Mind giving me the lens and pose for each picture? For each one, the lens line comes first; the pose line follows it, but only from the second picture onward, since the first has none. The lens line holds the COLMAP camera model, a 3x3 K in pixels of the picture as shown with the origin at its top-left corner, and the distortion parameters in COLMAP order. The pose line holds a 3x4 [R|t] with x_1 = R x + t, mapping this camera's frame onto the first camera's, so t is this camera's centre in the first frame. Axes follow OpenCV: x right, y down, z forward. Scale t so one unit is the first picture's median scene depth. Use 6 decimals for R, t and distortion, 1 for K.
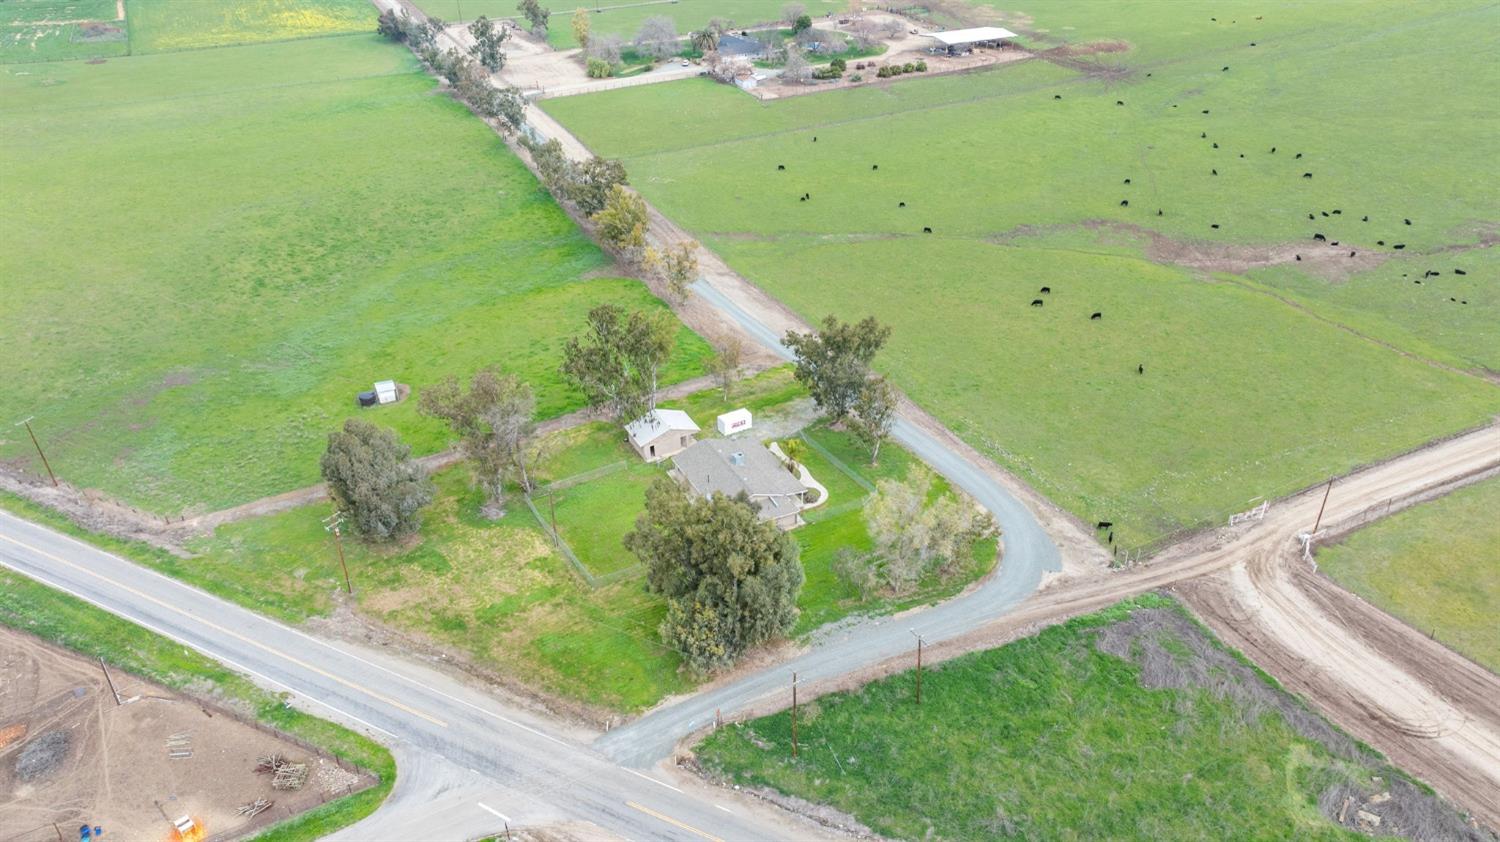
lens RADIAL K [[1187.7, 0, 749.9], [0, 1187.7, 422.3], [0, 0, 1]] dist [-0.039829, 0.003766]
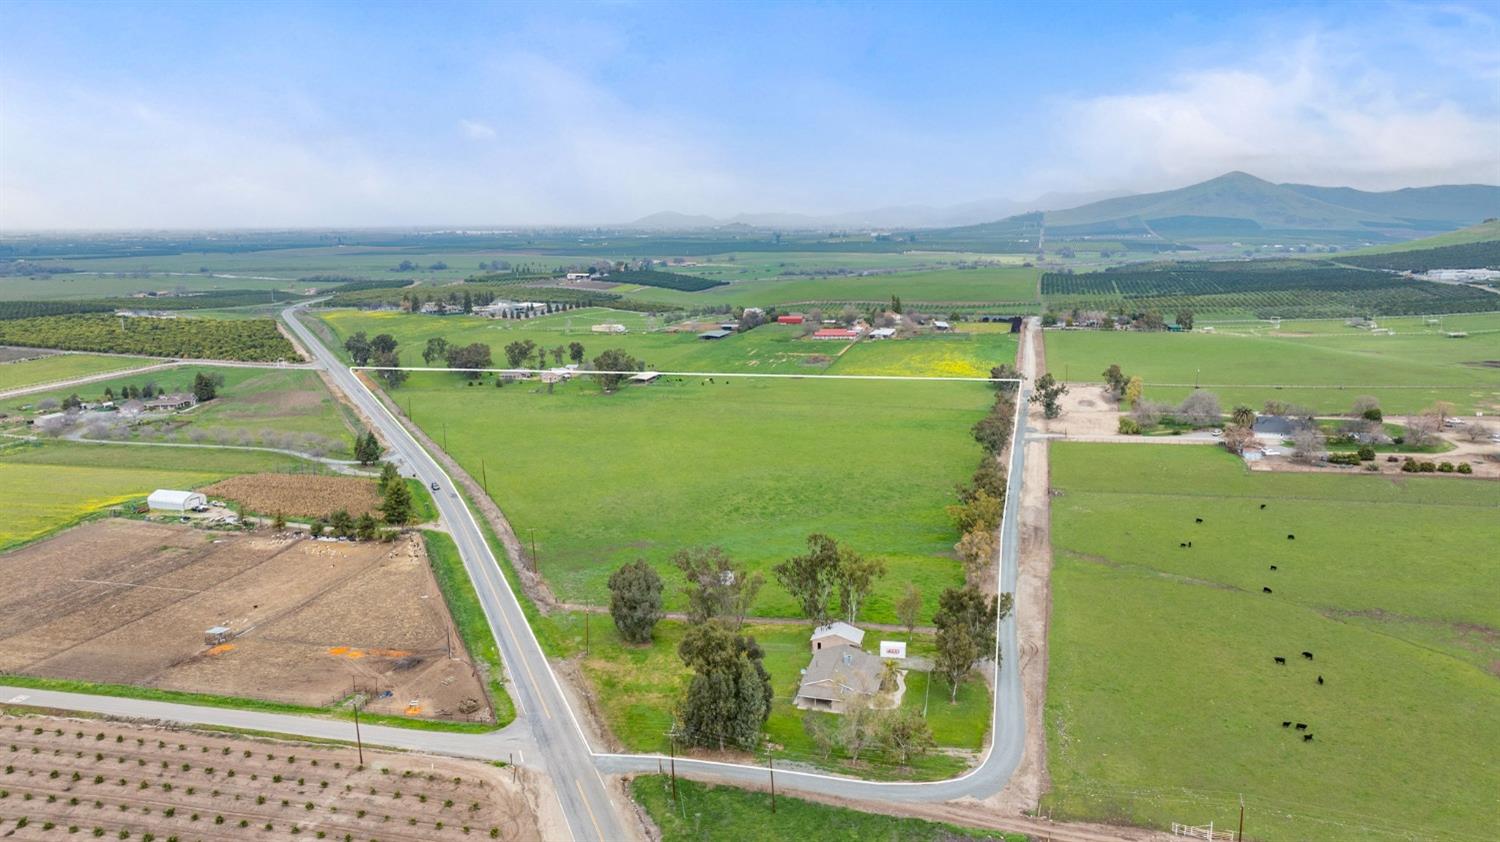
lens RADIAL K [[1187.7, 0, 750.5], [0, 1187.7, 417.4], [0, 0, 1]] dist [-0.039829, 0.003766]
pose [[0.714162, 0.115443, -0.690396, 0.508337], [-0.323284, 0.929211, -0.179036, 0.031401], [0.620855, 0.351055, 0.700928, -0.076648]]
